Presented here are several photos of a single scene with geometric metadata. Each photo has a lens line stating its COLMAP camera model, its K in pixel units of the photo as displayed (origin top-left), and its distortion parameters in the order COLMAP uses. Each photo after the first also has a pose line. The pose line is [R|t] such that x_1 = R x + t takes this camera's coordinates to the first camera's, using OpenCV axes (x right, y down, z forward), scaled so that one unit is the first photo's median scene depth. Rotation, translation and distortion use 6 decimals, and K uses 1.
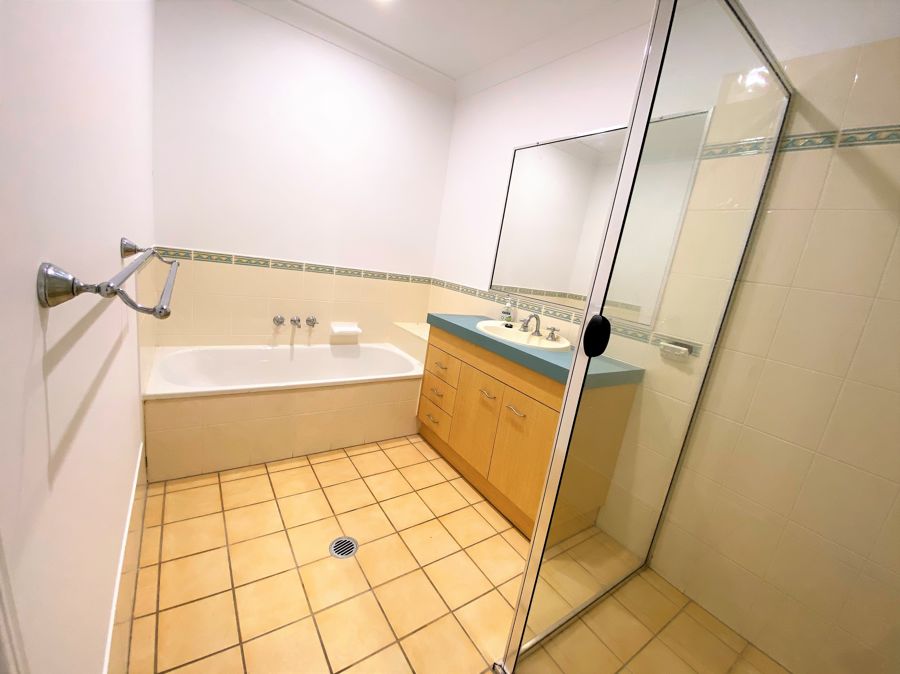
lens RADIAL K [[364.0, 0, 449.6], [0, 364.0, 338.4], [0, 0, 1]] dist [0.016357, -0.018578]
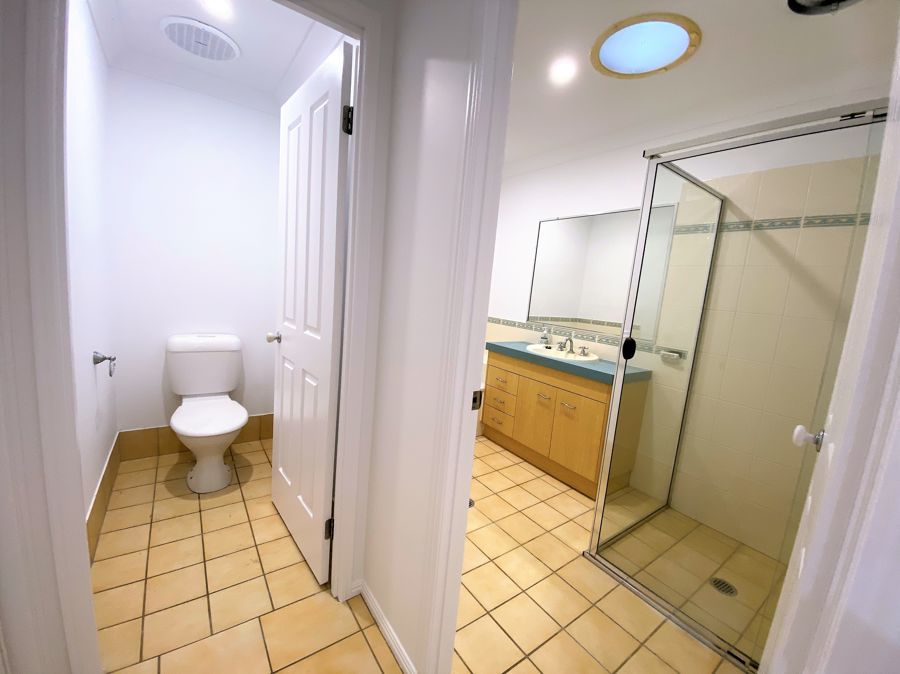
lens RADIAL K [[364.0, 0, 449.6], [0, 364.0, 338.4], [0, 0, 1]] dist [0.016357, -0.018578]
pose [[0.997700, -0.066759, 0.011775, -0.262489], [0.067452, 0.994946, -0.074378, 0.009240], [-0.006750, 0.075001, 0.997161, -0.430887]]
